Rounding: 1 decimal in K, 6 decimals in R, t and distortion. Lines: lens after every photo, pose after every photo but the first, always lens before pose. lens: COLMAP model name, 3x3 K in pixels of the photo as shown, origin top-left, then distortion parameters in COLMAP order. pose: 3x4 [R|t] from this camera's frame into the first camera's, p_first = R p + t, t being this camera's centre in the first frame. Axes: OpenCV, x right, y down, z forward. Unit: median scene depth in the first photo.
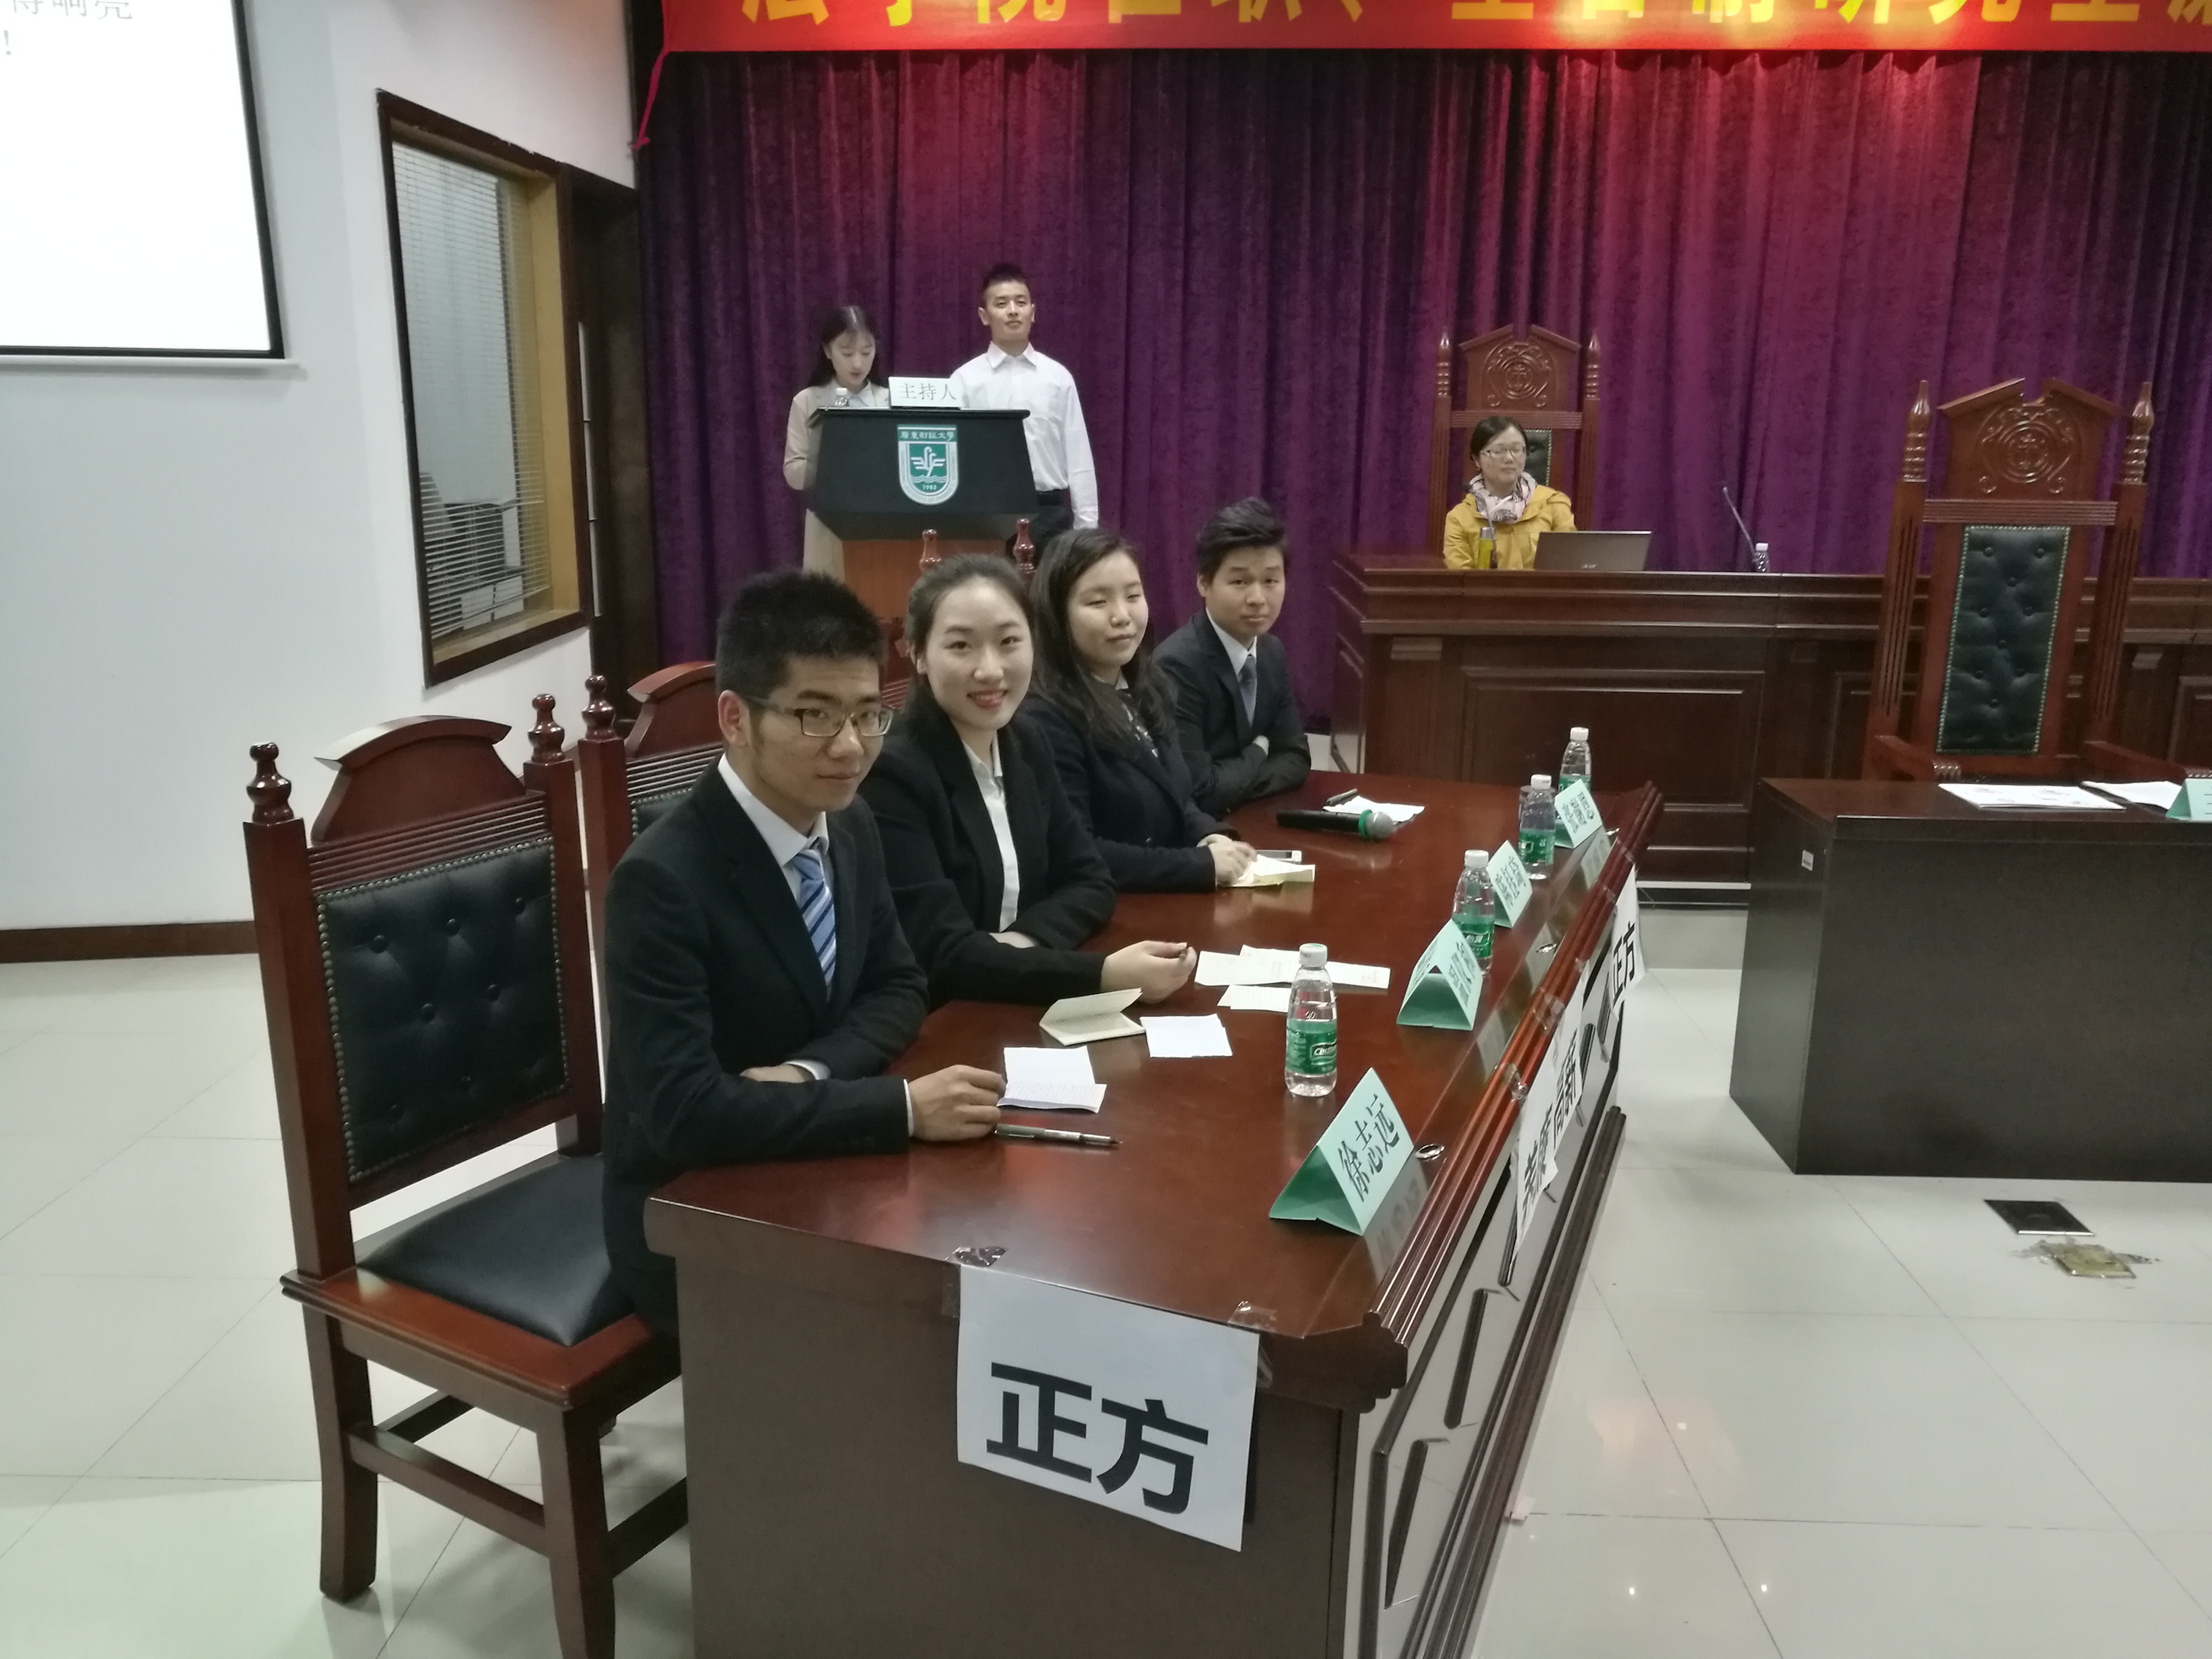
lens RADIAL K [[1788.7, 0, 1117.9], [0, 1788.7, 797.2], [0, 0, 1]] dist [-0.013775, 0.036585]
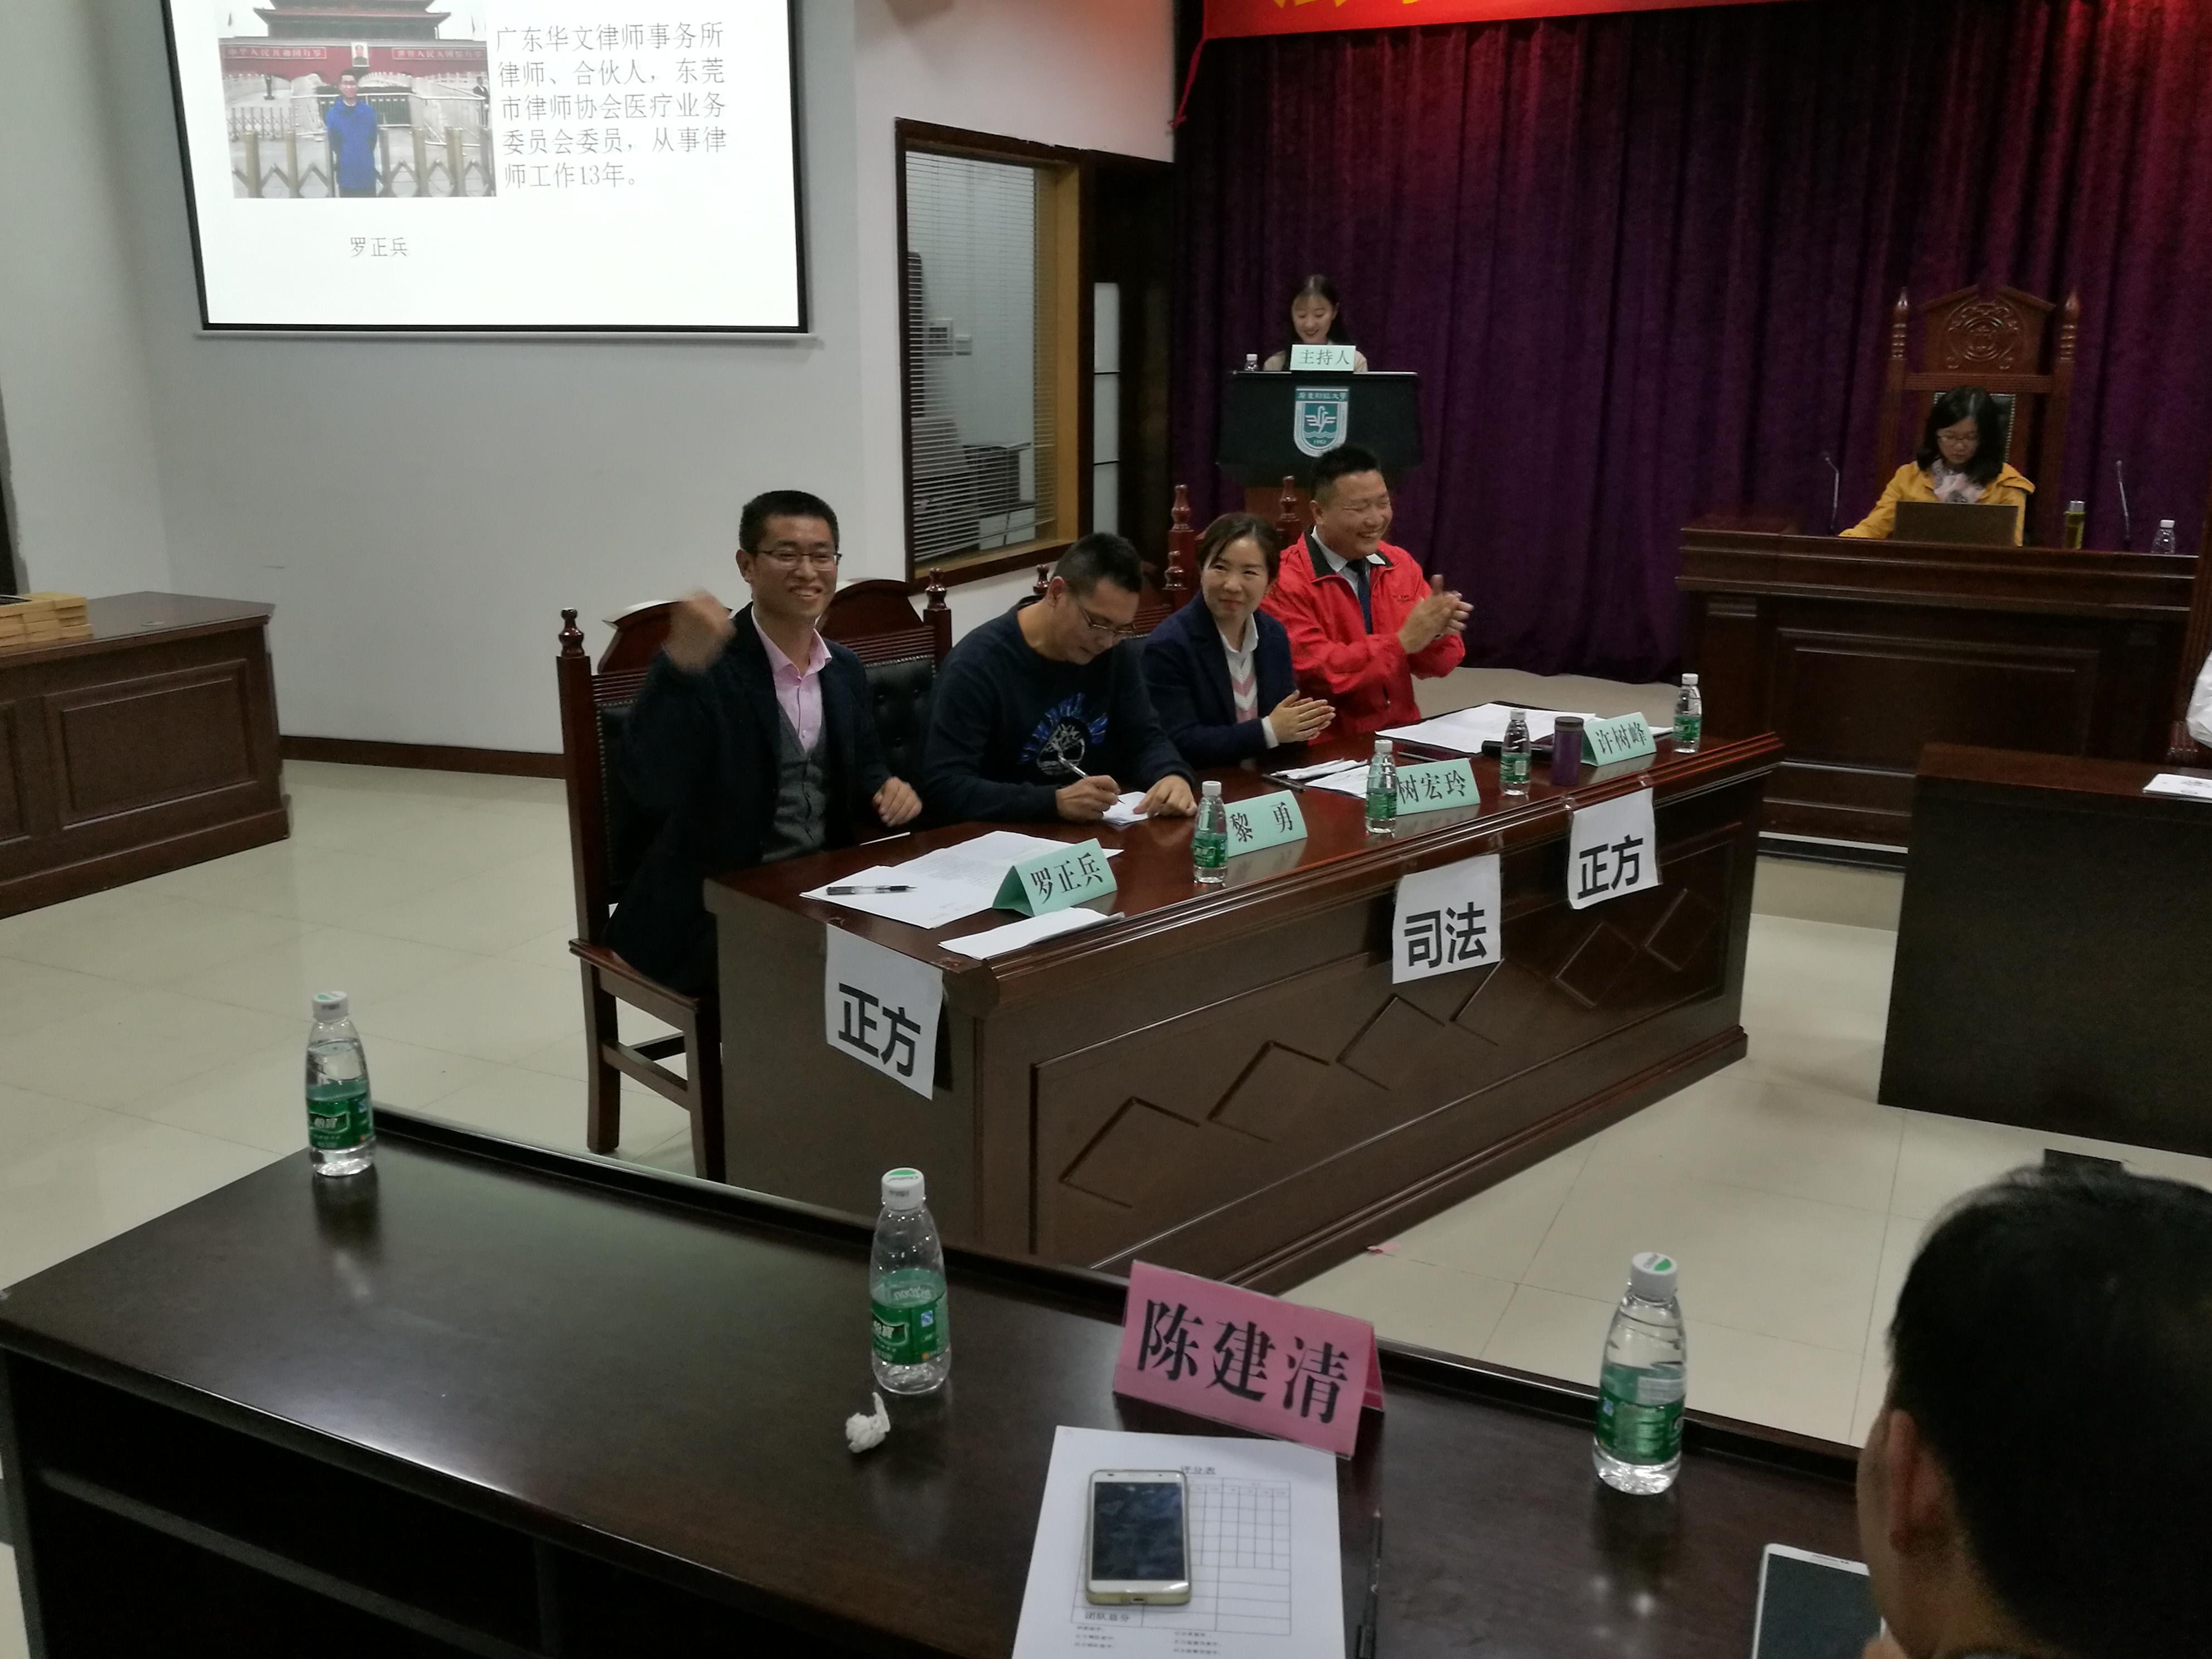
lens RADIAL K [[1996.5, 0, 1106.5], [0, 1996.5, 785.7], [0, 0, 1]] dist [-0.014556, 0.059547]
pose [[0.914398, 0.091771, -0.394276, 0.221827], [-0.086783, 0.995760, 0.030505, 0.012261], [0.395404, 0.006322, 0.918485, -0.160384]]
